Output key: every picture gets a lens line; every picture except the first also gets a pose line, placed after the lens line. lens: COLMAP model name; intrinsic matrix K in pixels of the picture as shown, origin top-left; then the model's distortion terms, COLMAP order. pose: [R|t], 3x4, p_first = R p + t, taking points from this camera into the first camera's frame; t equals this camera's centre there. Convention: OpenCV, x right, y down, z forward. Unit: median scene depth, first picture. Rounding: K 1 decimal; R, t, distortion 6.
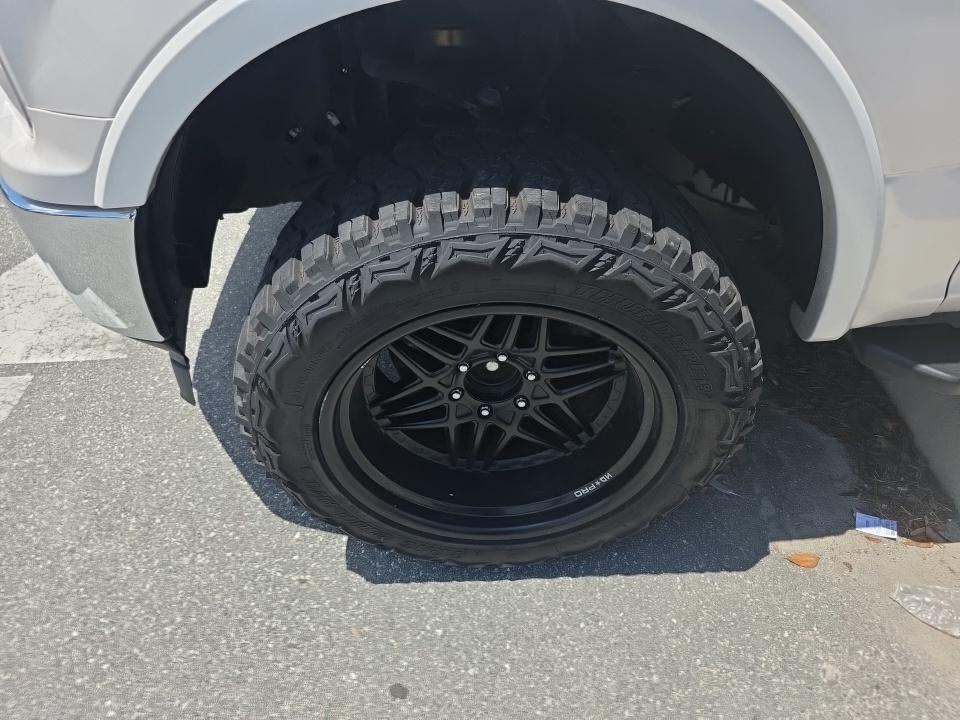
lens RADIAL K [[652.0, 0, 476.0], [0, 652.0, 364.8], [0, 0, 1]] dist [0.010249, -0.005186]
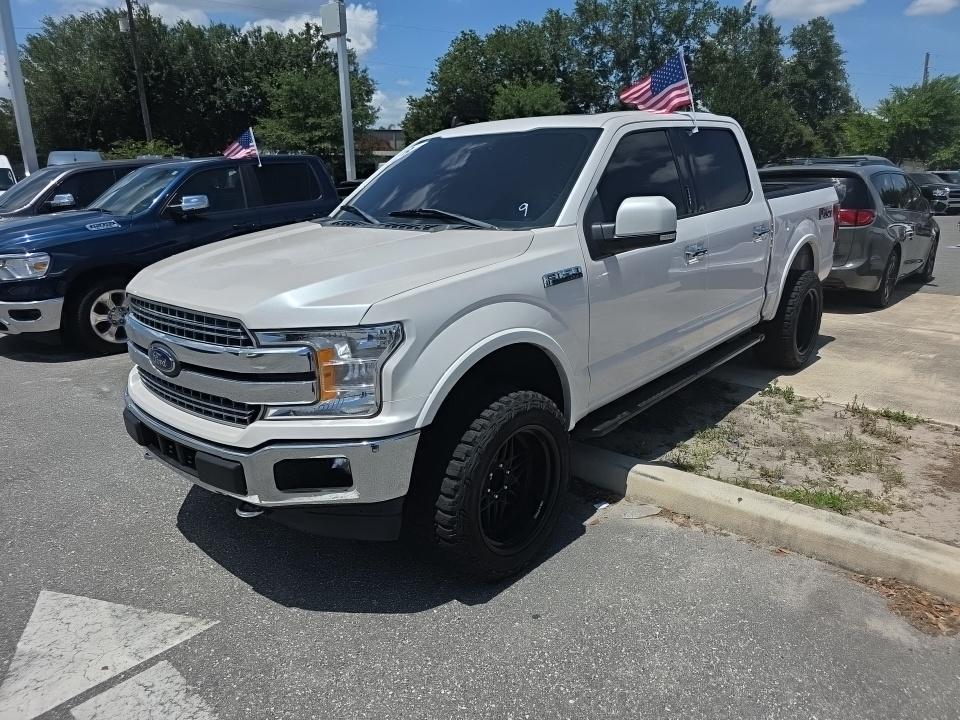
lens RADIAL K [[641.3, 0, 480.0], [0, 641.3, 360.0], [0, 0, 1]] dist [0.039176, -0.035054]
pose [[0.678557, -0.143554, 0.720384, -1.394479], [0.495244, 0.813703, -0.304338, 0.297671], [-0.542489, 0.563276, 0.623238, -0.616729]]
